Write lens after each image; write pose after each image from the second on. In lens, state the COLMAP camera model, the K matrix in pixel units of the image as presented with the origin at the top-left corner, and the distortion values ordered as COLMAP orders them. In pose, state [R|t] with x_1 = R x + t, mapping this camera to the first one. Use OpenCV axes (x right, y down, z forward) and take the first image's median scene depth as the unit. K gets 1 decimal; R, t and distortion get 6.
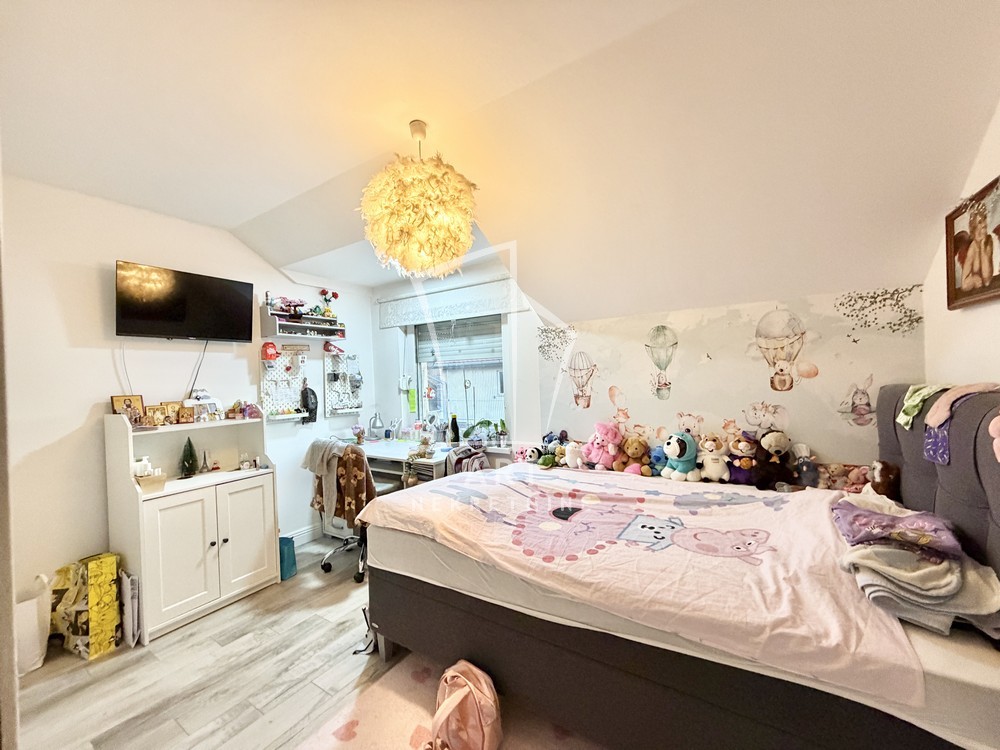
lens RADIAL K [[396.8, 0, 495.9], [0, 396.8, 376.6], [0, 0, 1]] dist [-0.000613, -0.000003]
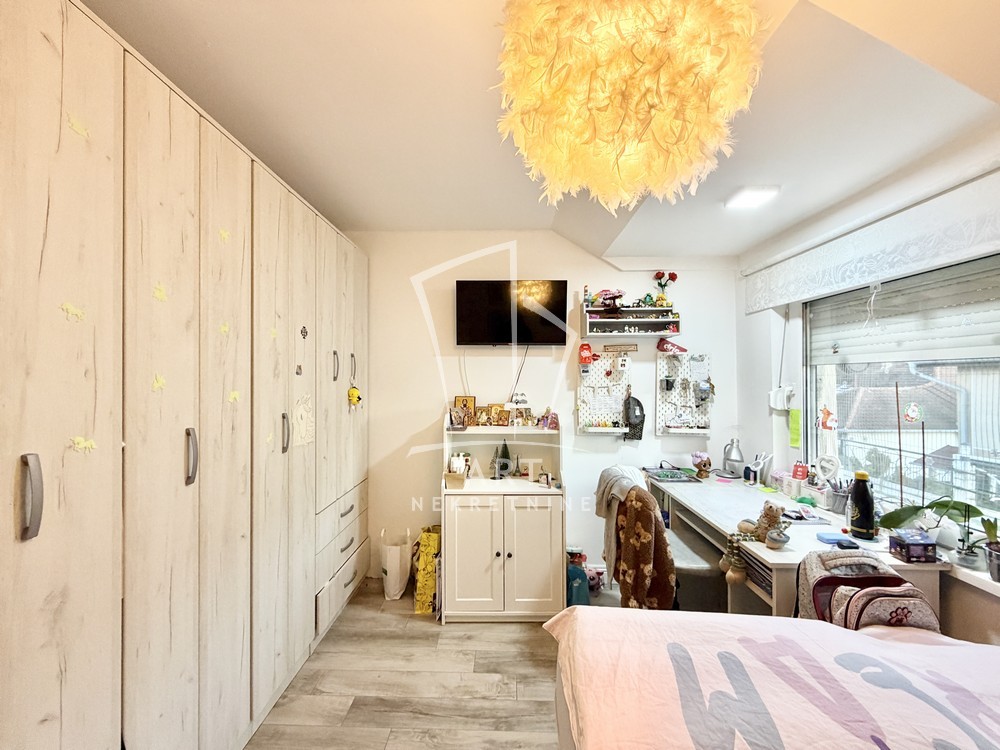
lens RADIAL K [[396.8, 0, 495.9], [0, 396.8, 376.6], [0, 0, 1]] dist [-0.000613, -0.000003]
pose [[0.521317, 0.029045, -0.852868, 0.078297], [-0.017523, 0.999574, 0.023330, -0.029039], [0.853183, 0.002782, 0.521604, 0.351840]]
